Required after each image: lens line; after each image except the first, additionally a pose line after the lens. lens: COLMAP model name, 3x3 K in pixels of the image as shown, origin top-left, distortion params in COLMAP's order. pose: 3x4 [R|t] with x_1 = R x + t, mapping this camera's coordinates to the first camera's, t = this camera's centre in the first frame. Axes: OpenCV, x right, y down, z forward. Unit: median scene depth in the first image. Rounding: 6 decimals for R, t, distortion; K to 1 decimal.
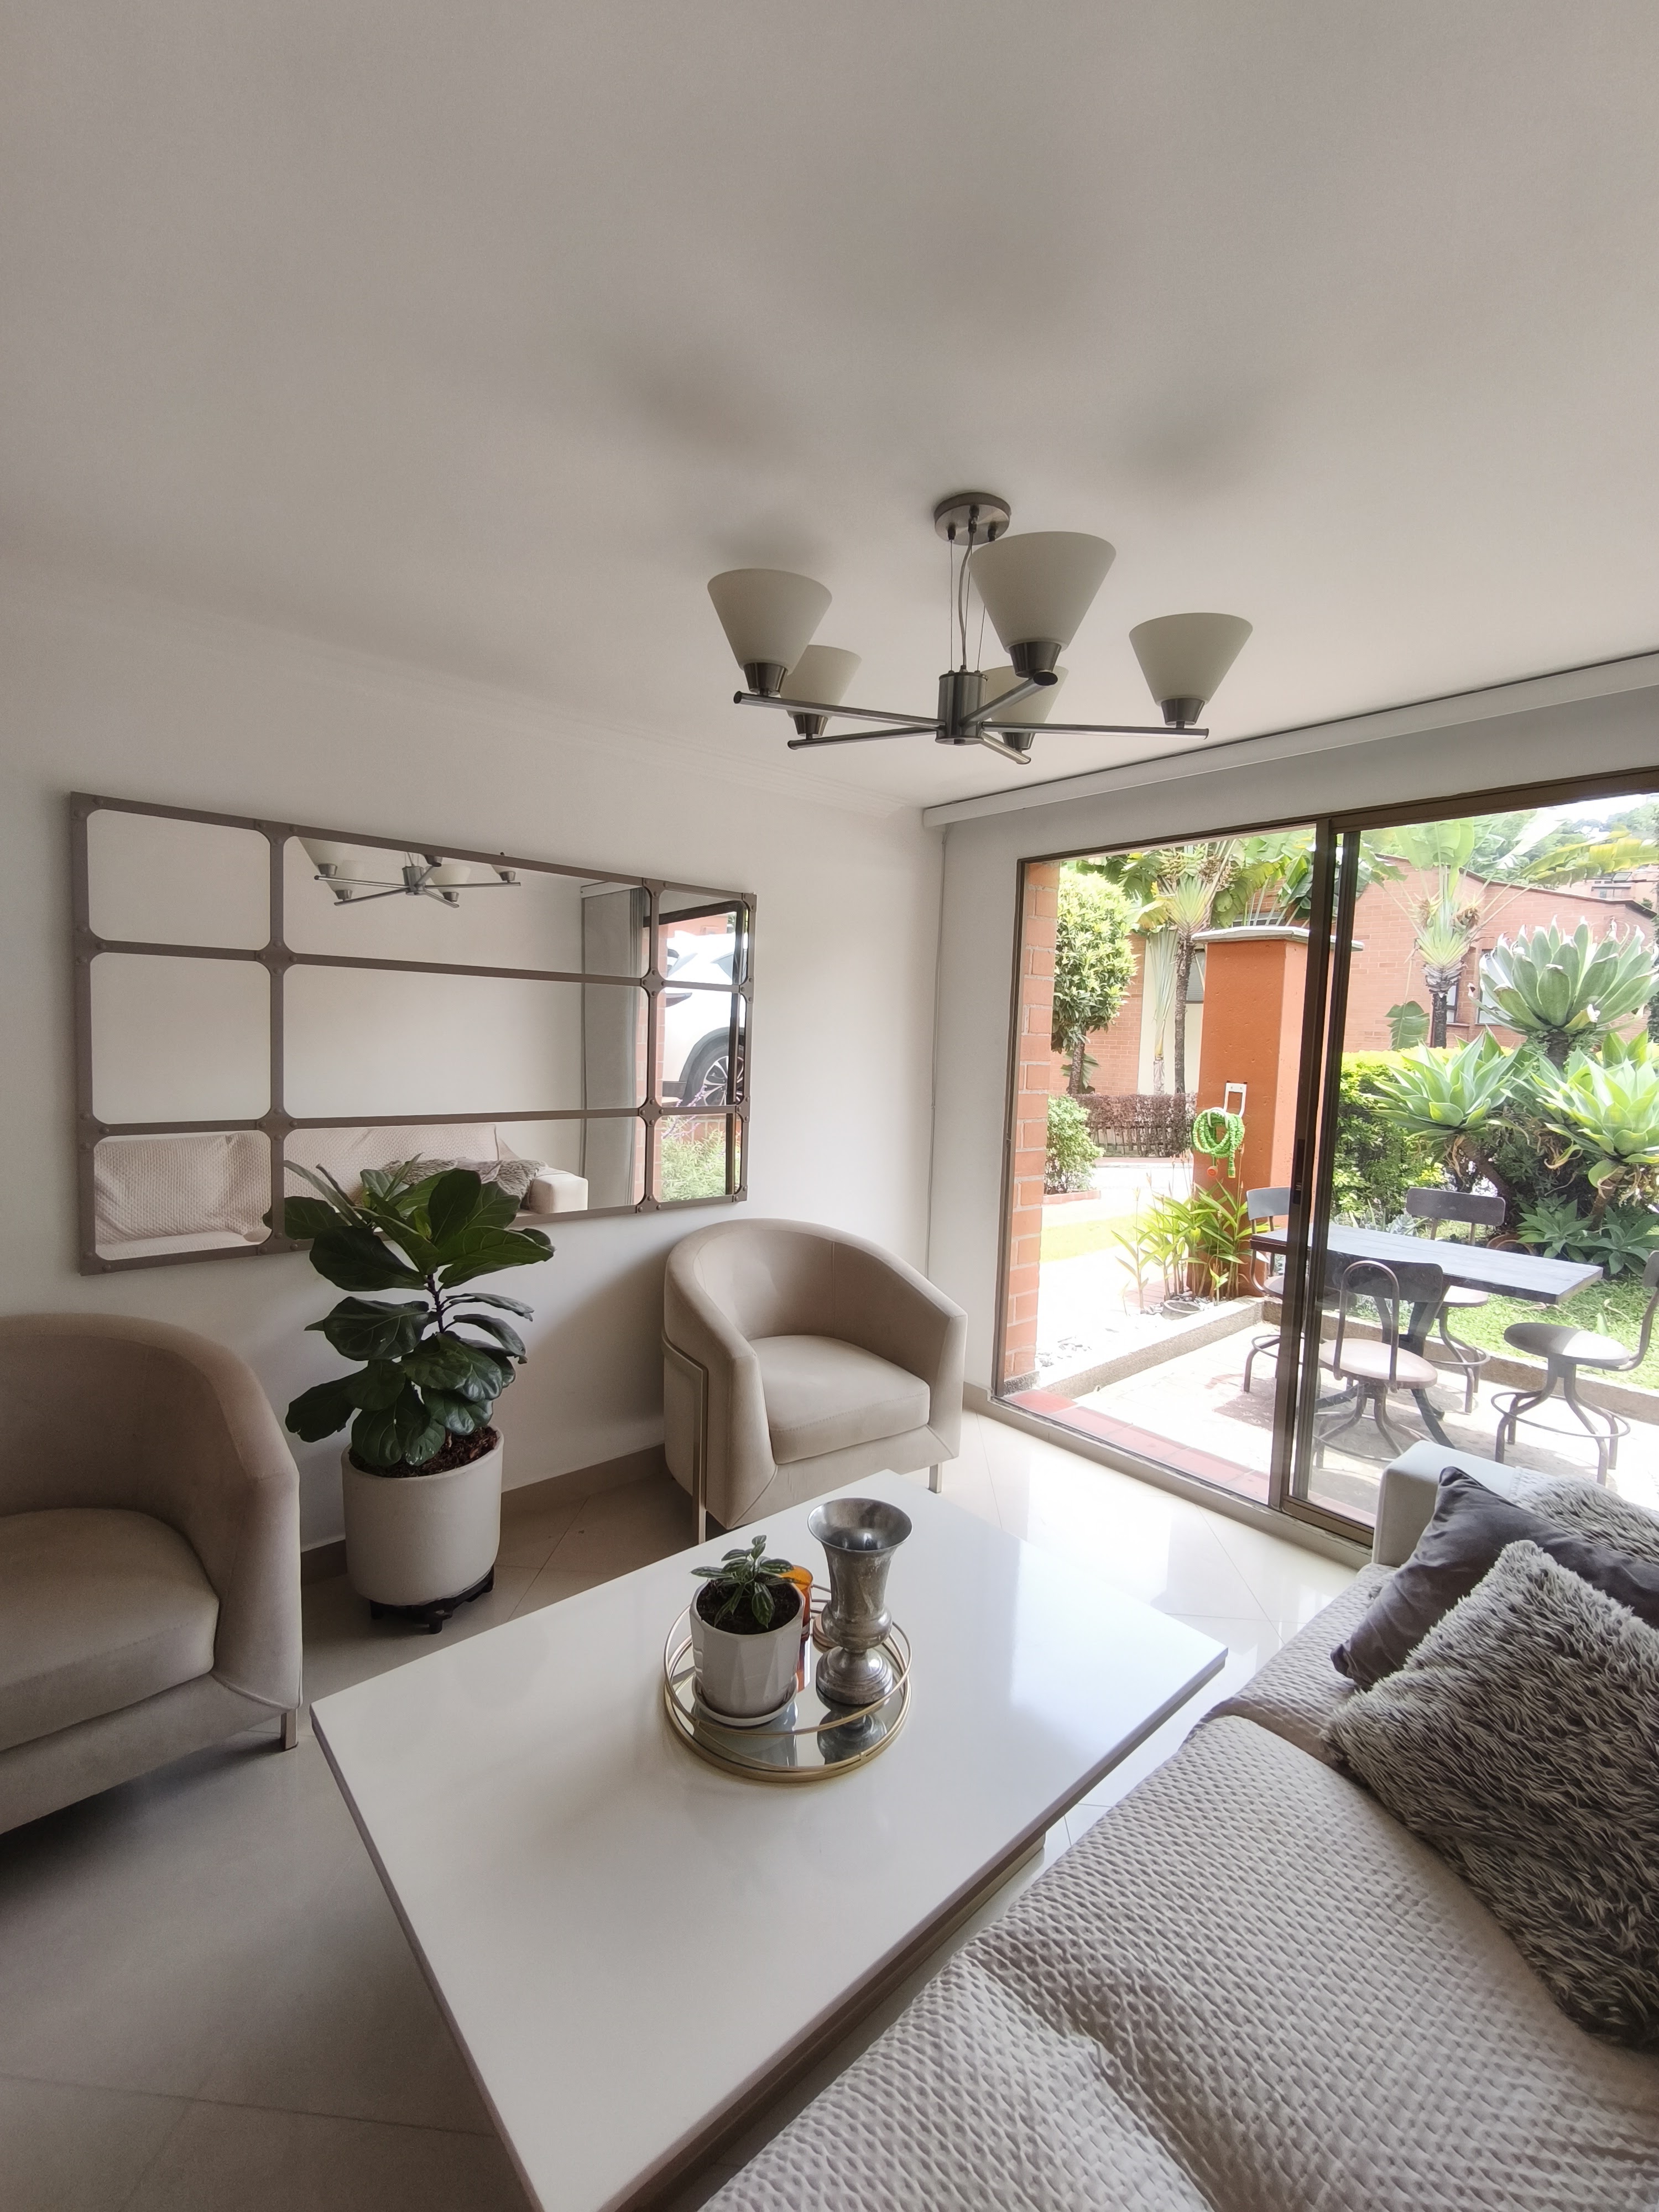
lens RADIAL K [[946.2, 0, 829.5], [0, 946.2, 1106.0], [0, 0, 1]] dist [-0.000896, -0.000294]
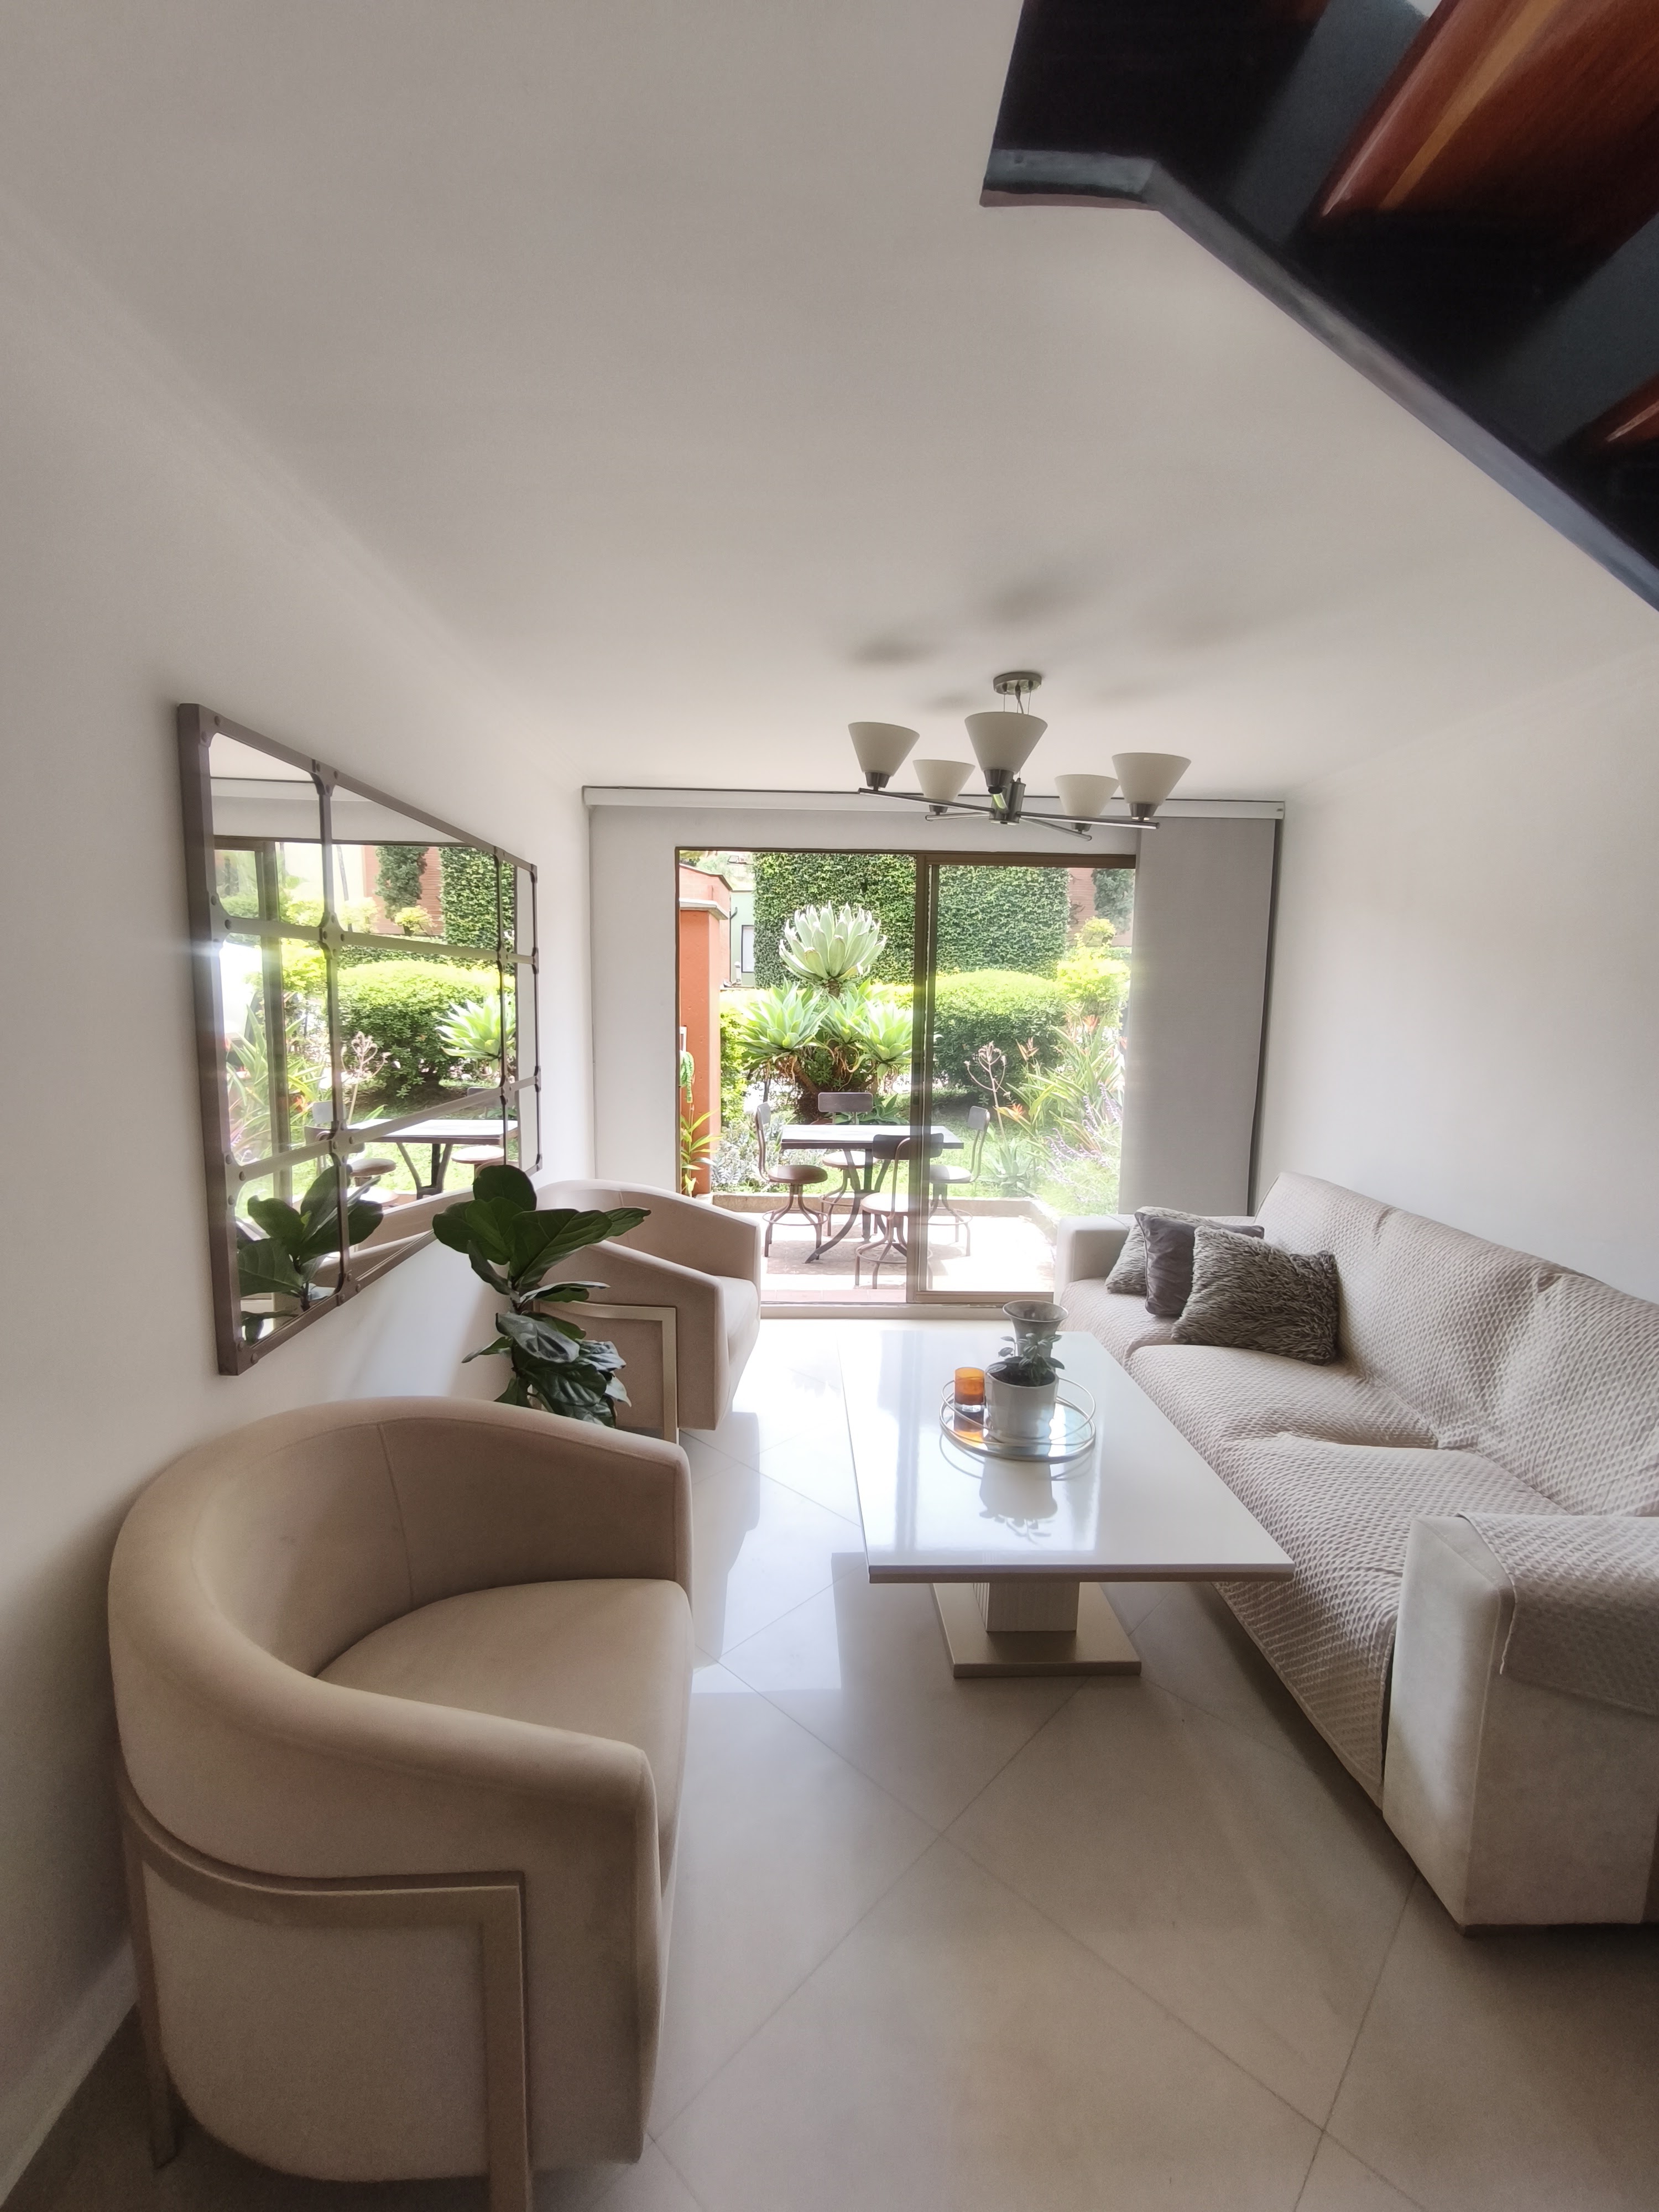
lens RADIAL K [[946.2, 0, 829.5], [0, 946.2, 1106.0], [0, 0, 1]] dist [-0.000896, -0.000294]
pose [[0.627214, -0.115005, 0.770310, -1.645541], [0.064058, 0.993305, 0.096138, -0.106796], [-0.776209, -0.010954, 0.630381, 0.288559]]
